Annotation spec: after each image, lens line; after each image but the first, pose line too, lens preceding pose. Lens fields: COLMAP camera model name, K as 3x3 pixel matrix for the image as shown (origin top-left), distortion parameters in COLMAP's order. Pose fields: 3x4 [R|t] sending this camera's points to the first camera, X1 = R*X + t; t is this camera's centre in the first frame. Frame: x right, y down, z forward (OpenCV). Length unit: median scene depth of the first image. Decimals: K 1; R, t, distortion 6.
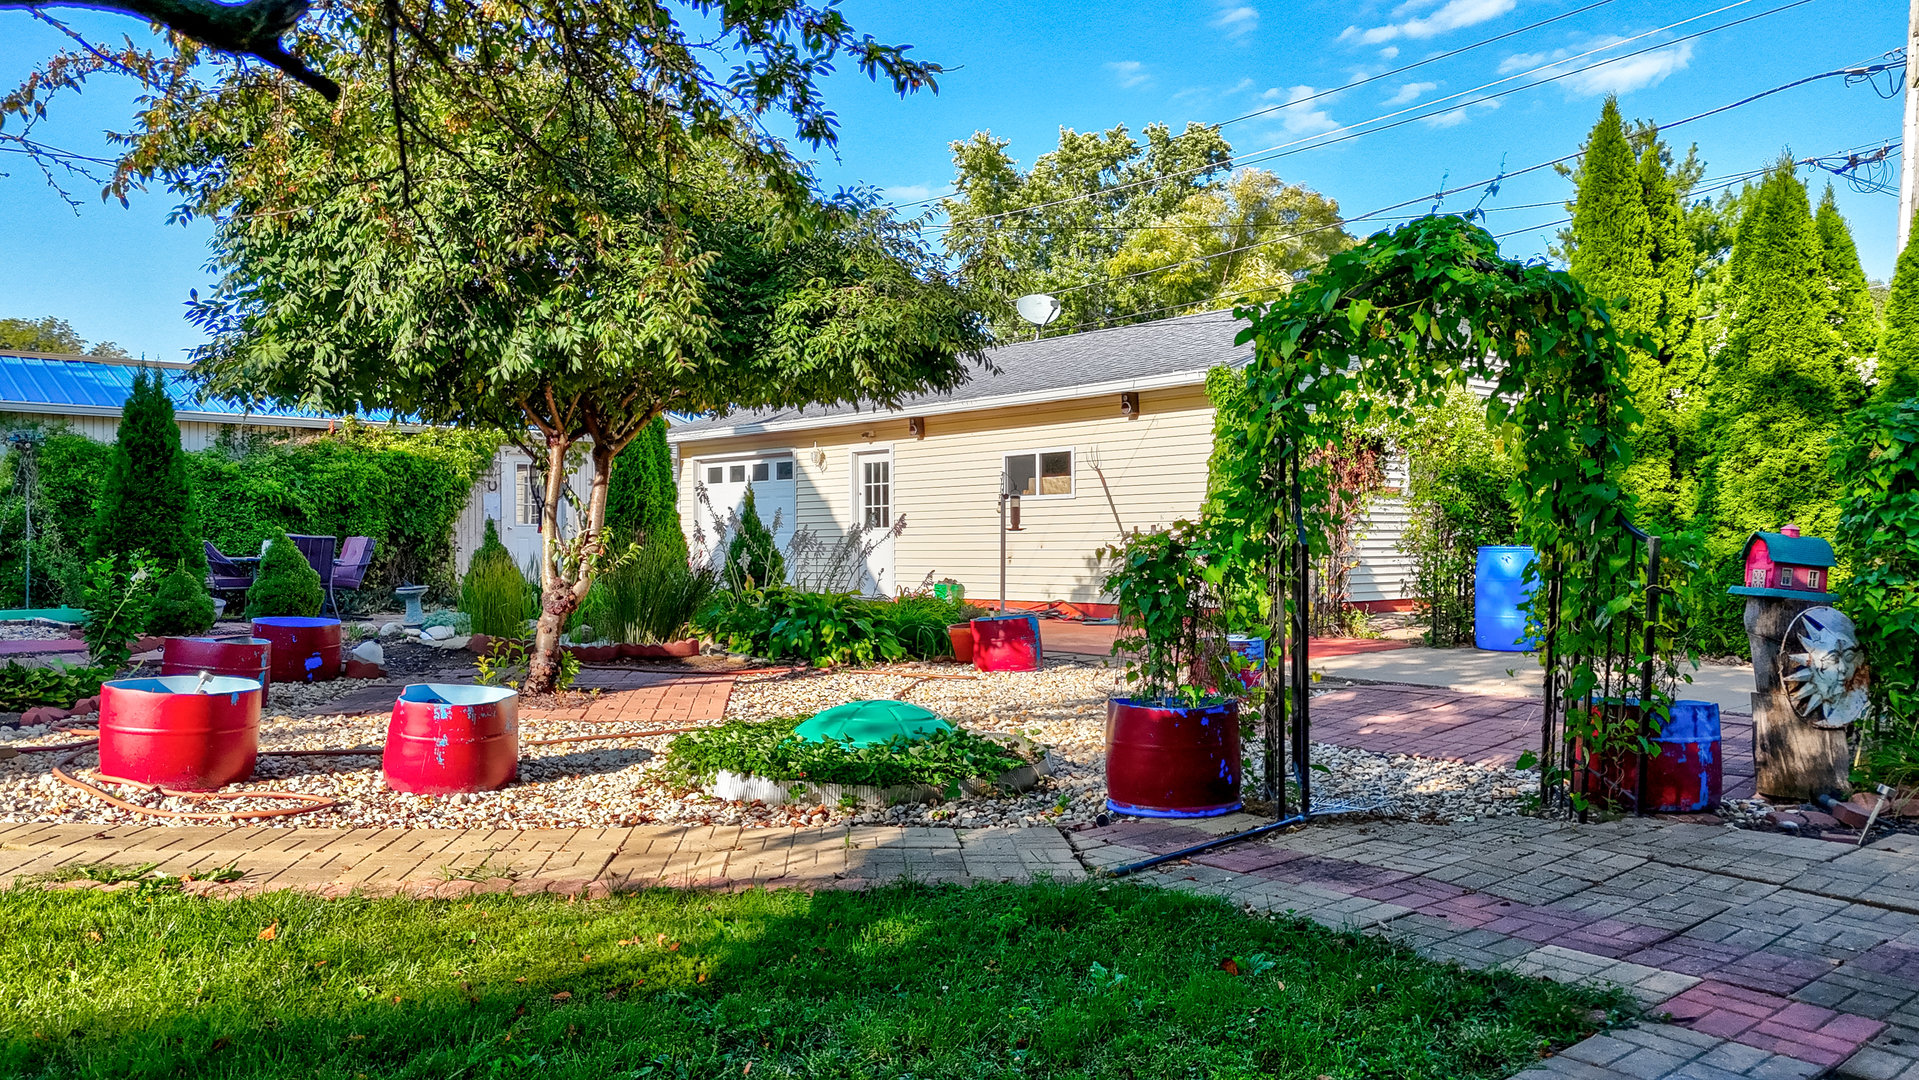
lens RADIAL K [[1367.3, 0, 952.1], [0, 1367.3, 549.5], [0, 0, 1]] dist [0.037235, -0.000074]
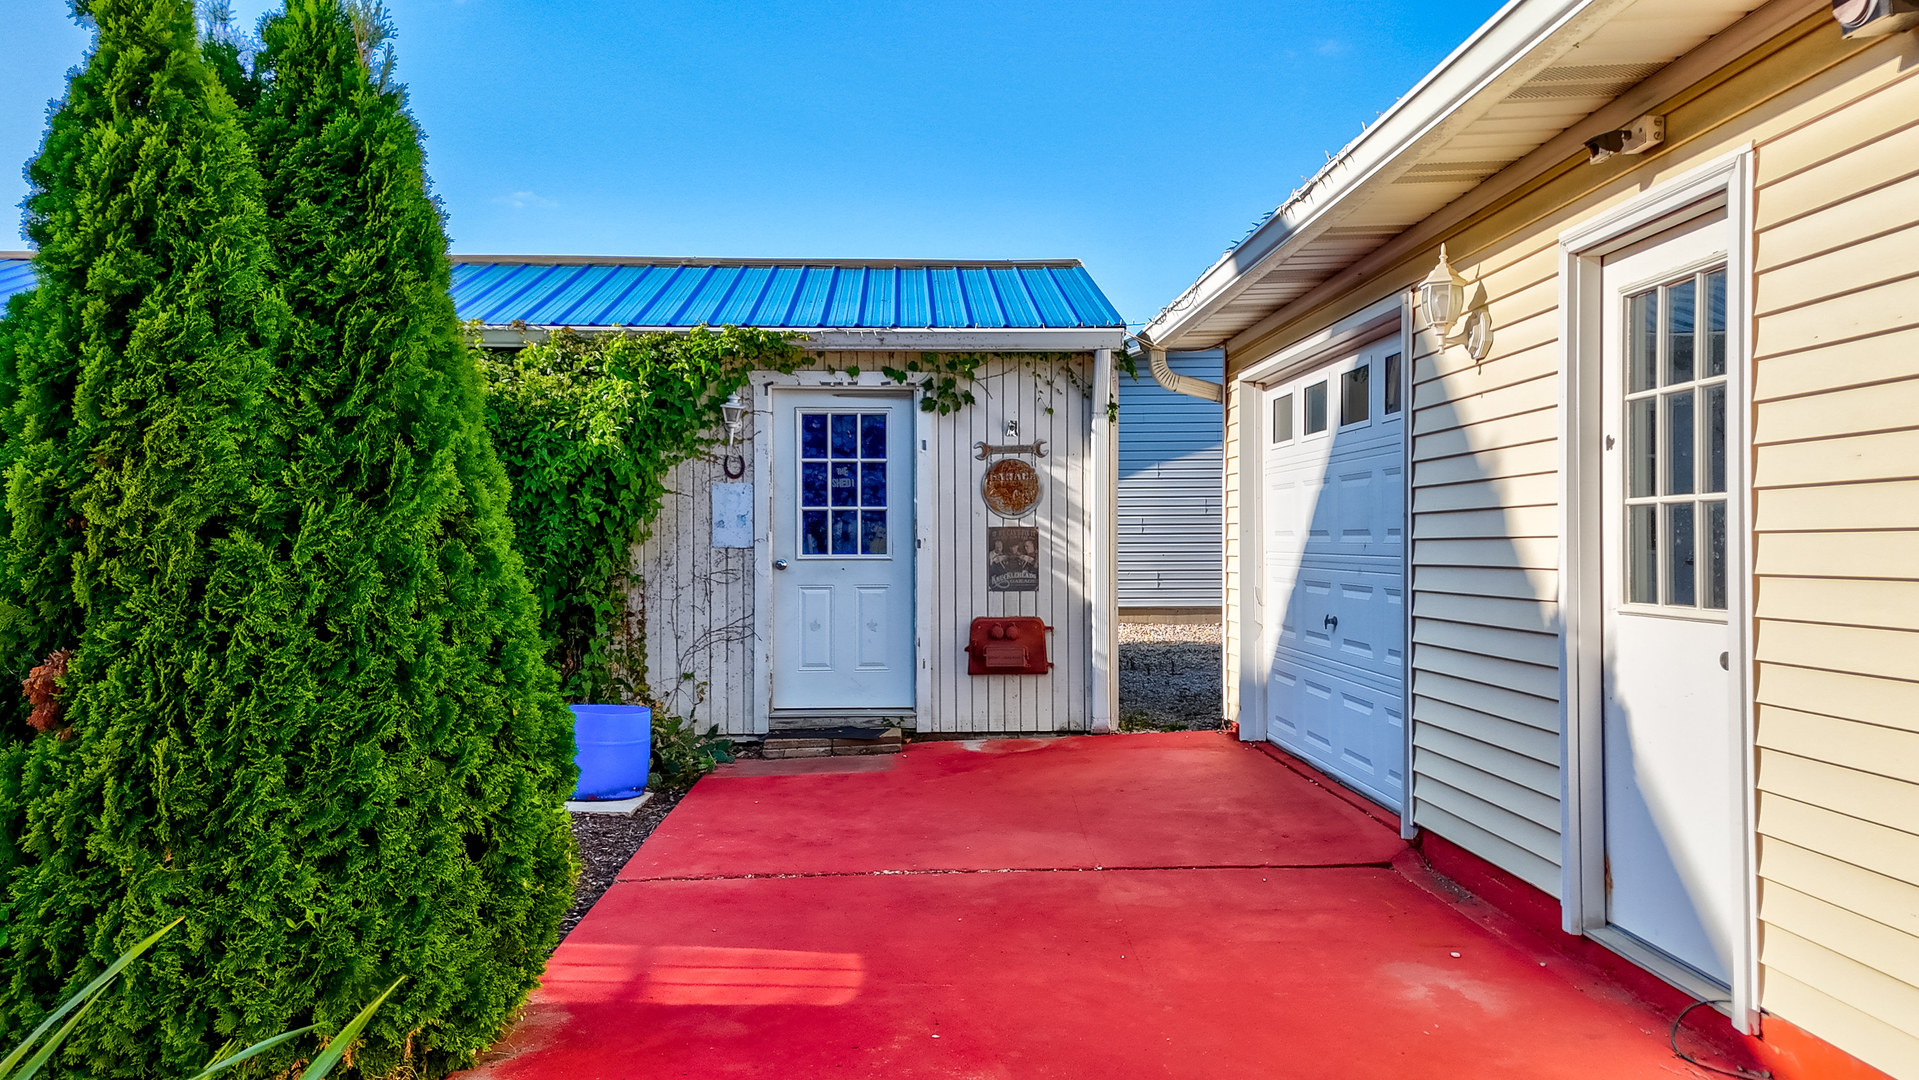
lens RADIAL K [[1367.3, 0, 955.3], [0, 1367.3, 546.7], [0, 0, 1]] dist [0.037235, -0.000074]
pose [[0.753584, 0.006818, -0.657316, -0.002157], [-0.006567, 0.999974, 0.002844, -0.024895], [0.657318, 0.002173, 0.753610, 0.788999]]
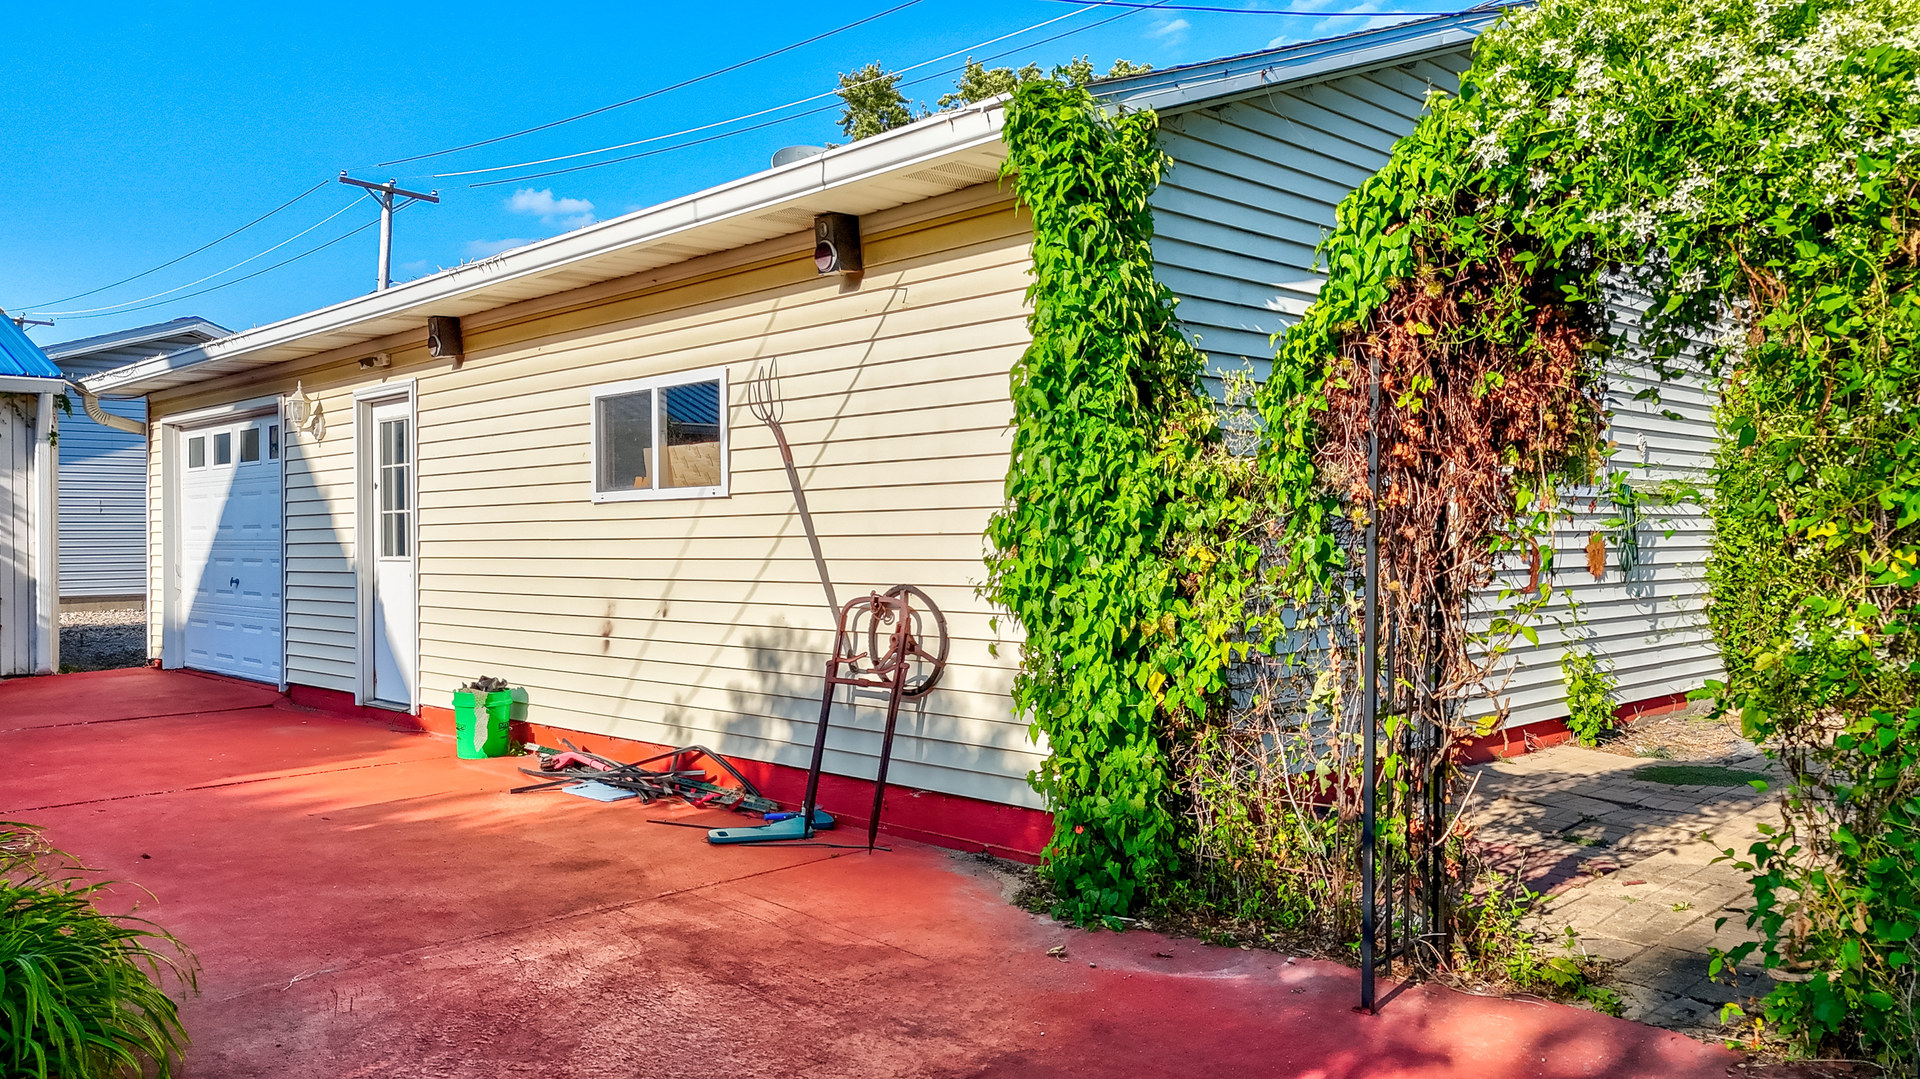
lens RADIAL K [[1368.0, 0, 956.8], [0, 1368.0, 538.1], [0, 0, 1]] dist [0.037235, -0.000074]
pose [[0.998956, -0.000505, 0.045688, 0.120095], [0.000777, 0.999982, -0.005922, -0.019611], [-0.045685, 0.005951, 0.998938, 0.514153]]
